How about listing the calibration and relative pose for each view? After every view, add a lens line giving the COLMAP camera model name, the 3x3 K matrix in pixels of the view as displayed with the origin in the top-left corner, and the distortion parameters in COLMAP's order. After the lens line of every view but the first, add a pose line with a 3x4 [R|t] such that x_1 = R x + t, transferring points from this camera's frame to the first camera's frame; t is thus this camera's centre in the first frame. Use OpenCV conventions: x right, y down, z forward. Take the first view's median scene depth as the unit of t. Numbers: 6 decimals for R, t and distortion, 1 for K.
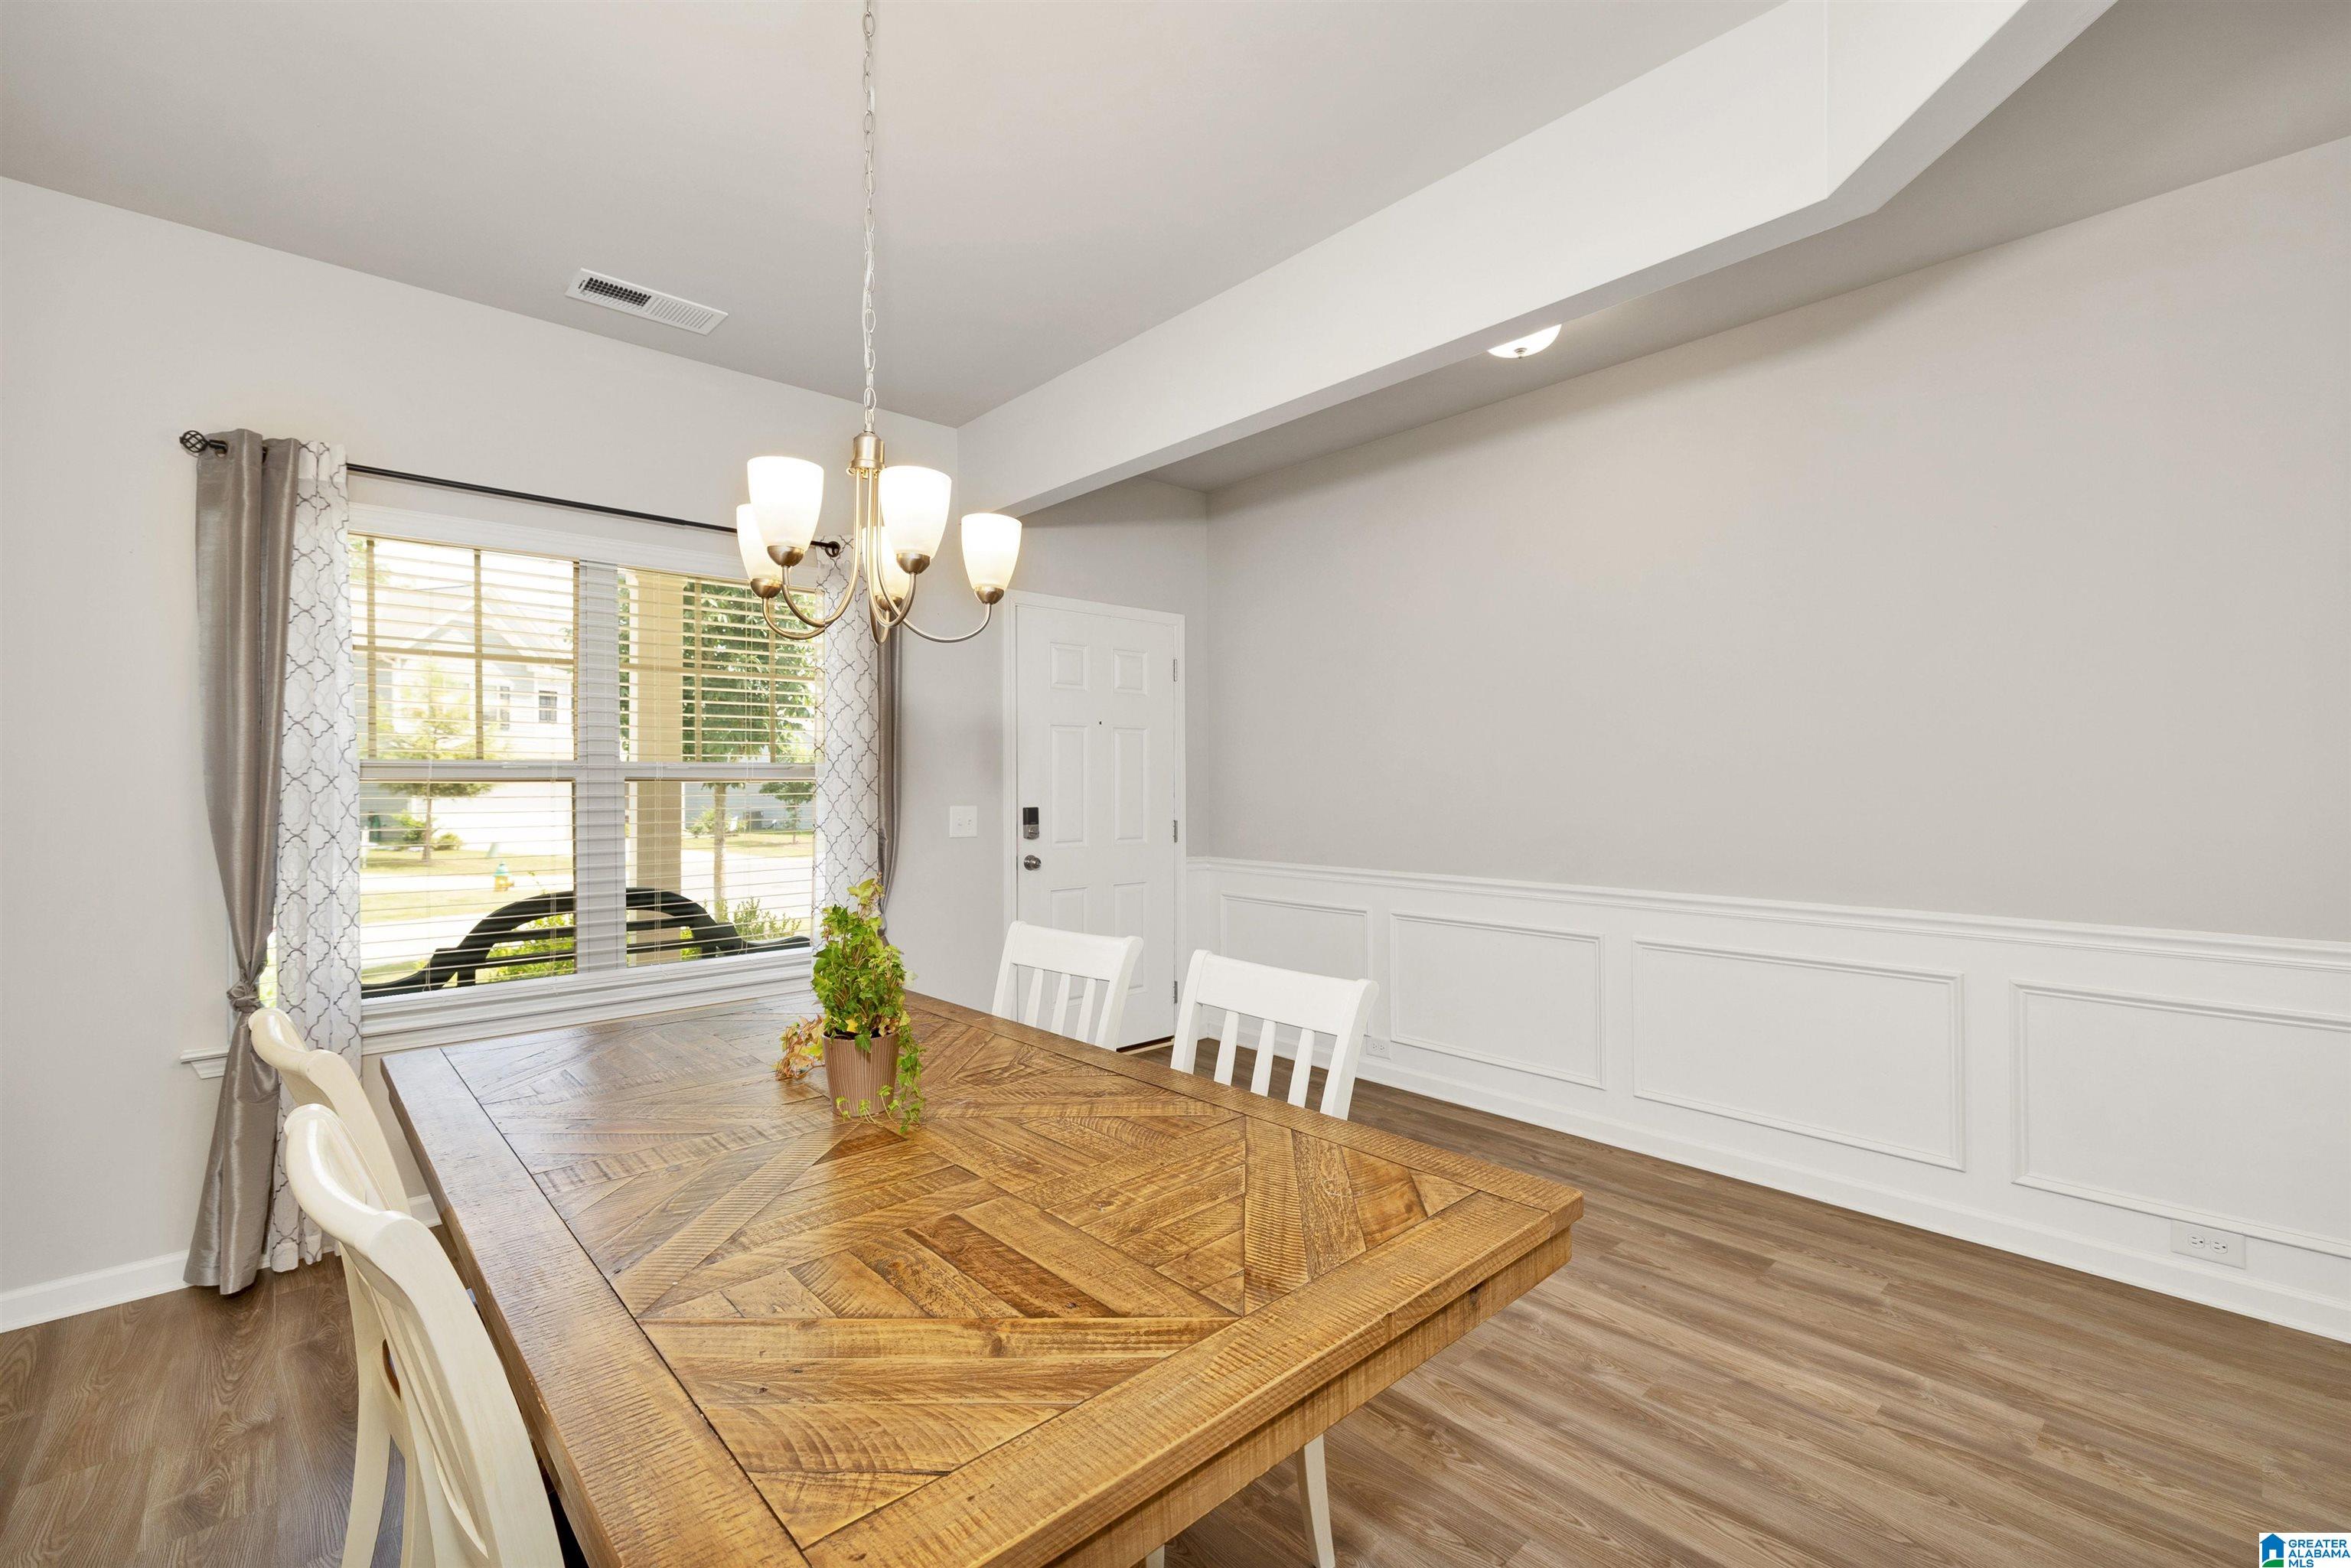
lens RADIAL K [[1010.9, 0, 1175.5], [0, 1010.9, 784.0], [0, 0, 1]] dist [-0.001050, -0.000210]
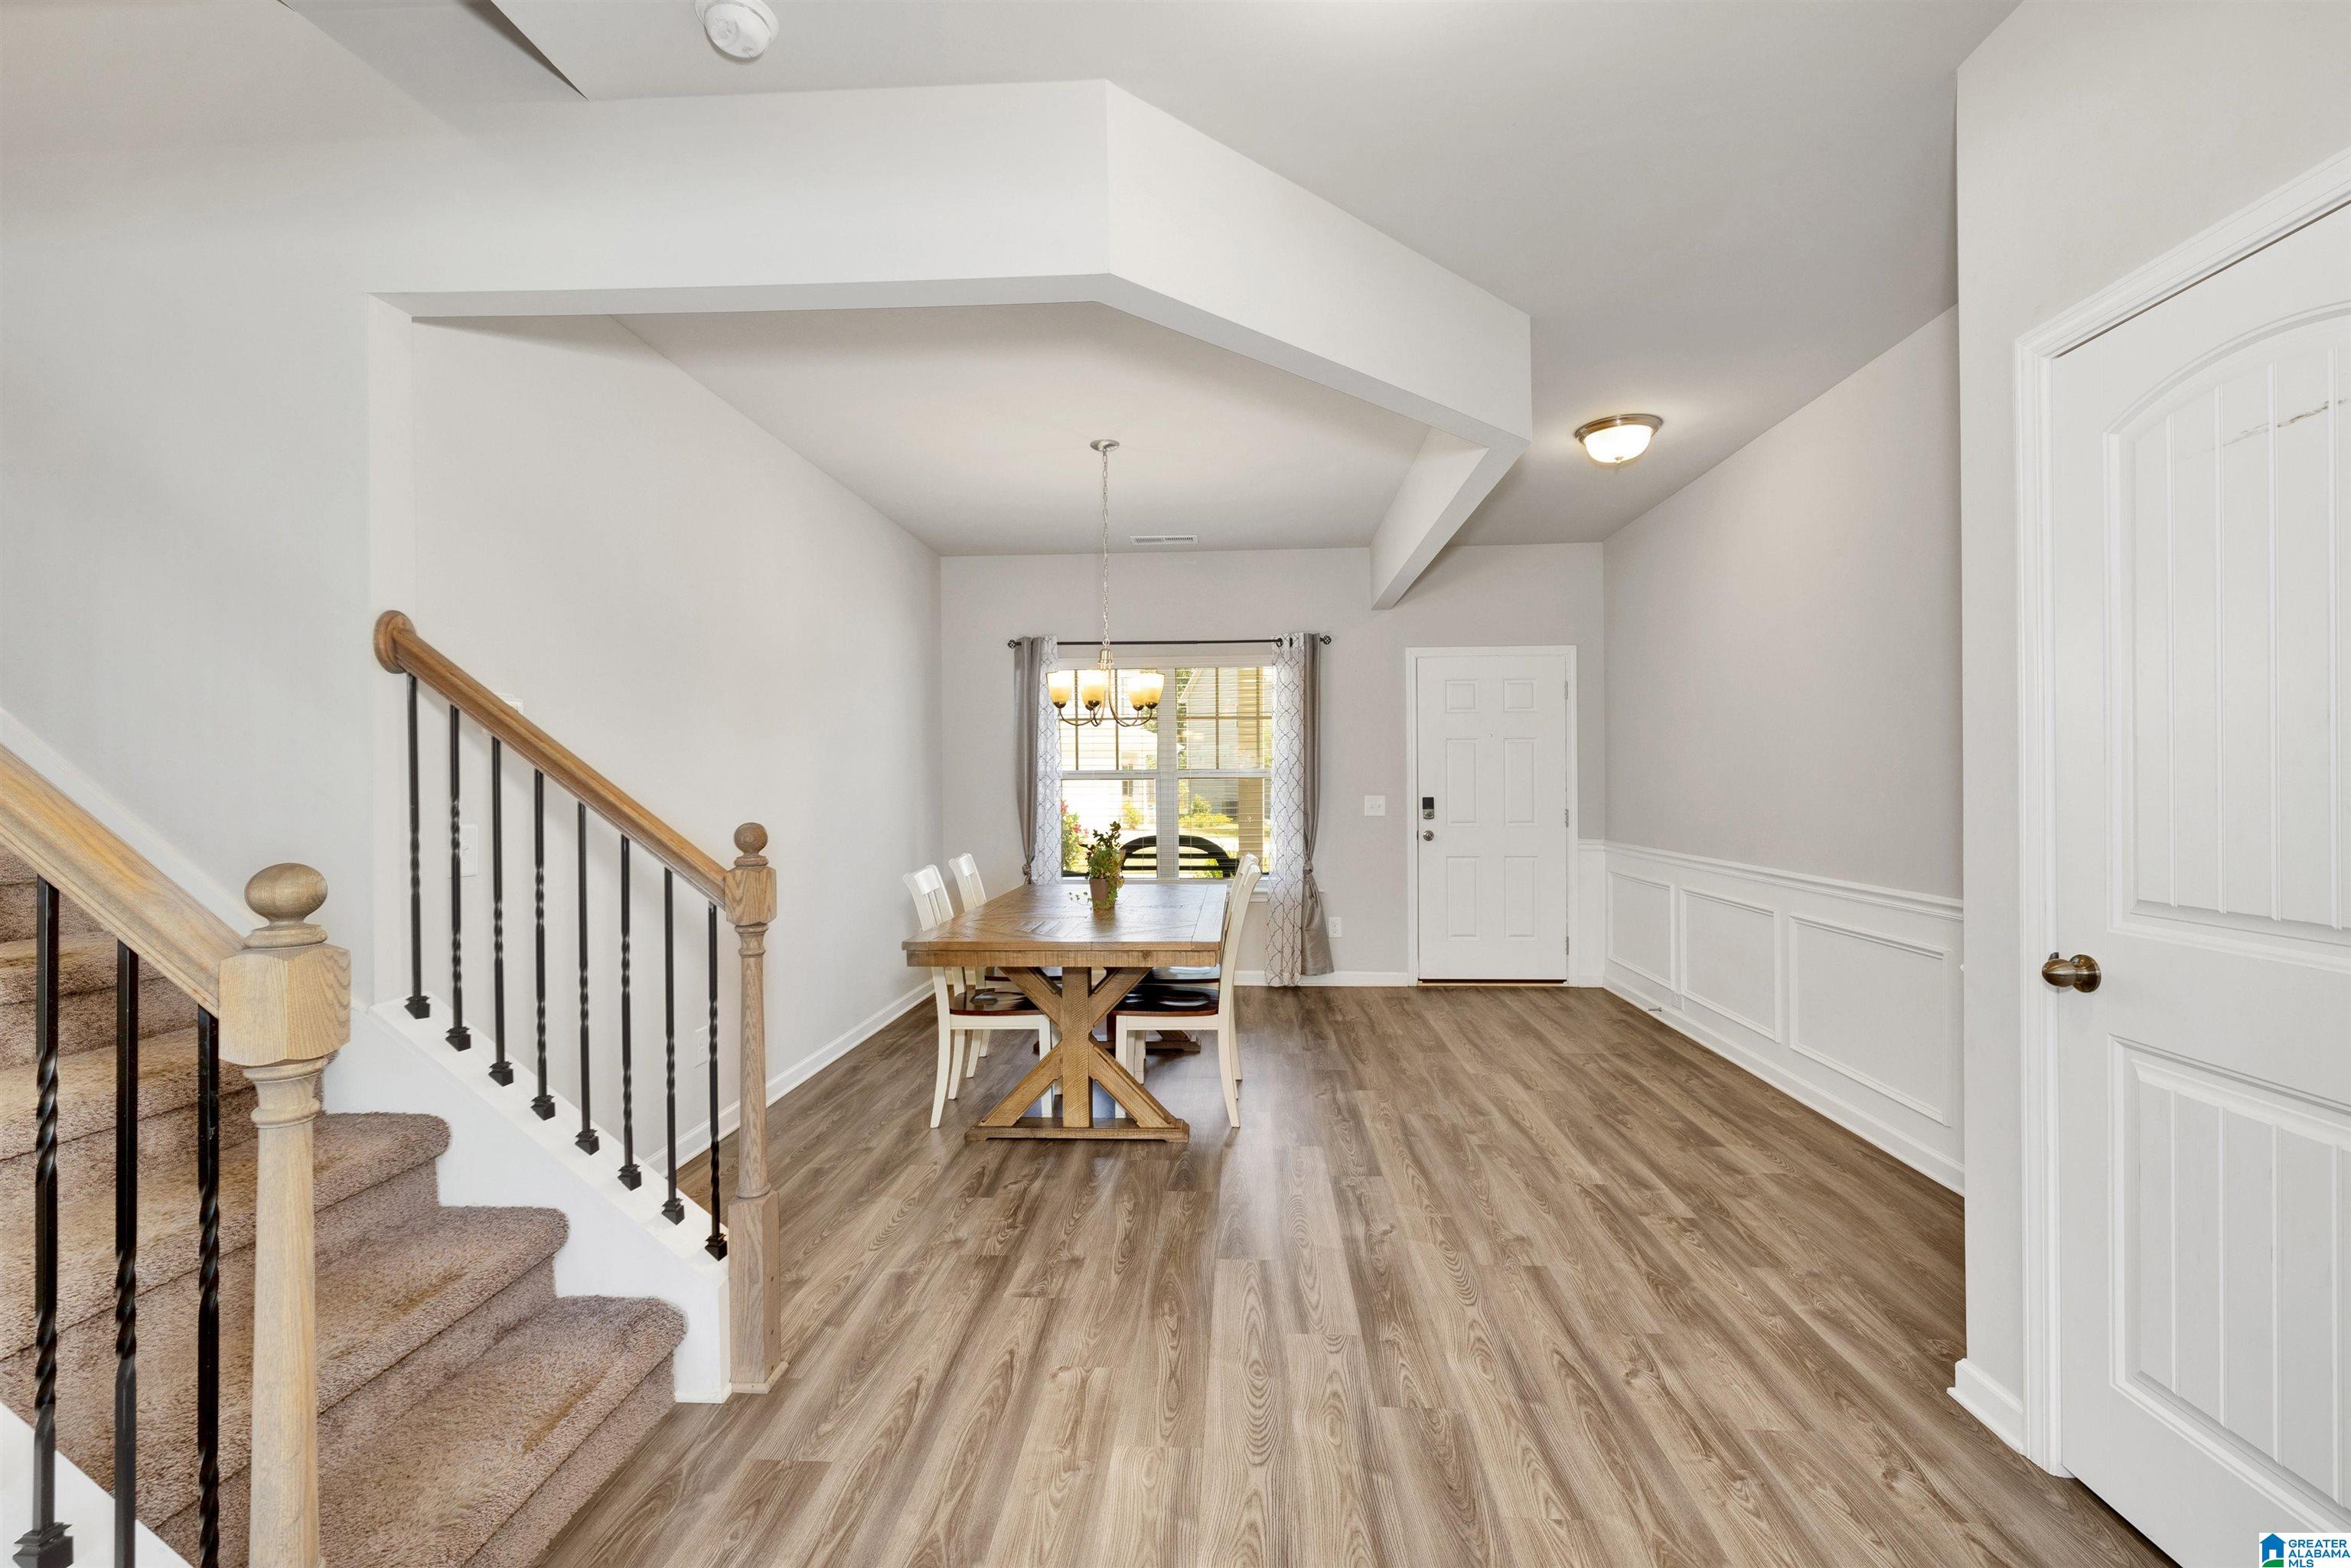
lens RADIAL K [[1010.9, 0, 1175.5], [0, 1010.9, 784.0], [0, 0, 1]] dist [-0.001050, -0.000210]
pose [[0.693687, 0.003517, -0.720268, 0.854991], [-0.001474, 0.999993, 0.003464, -0.000220], [0.720275, -0.001341, 0.693688, -0.342036]]
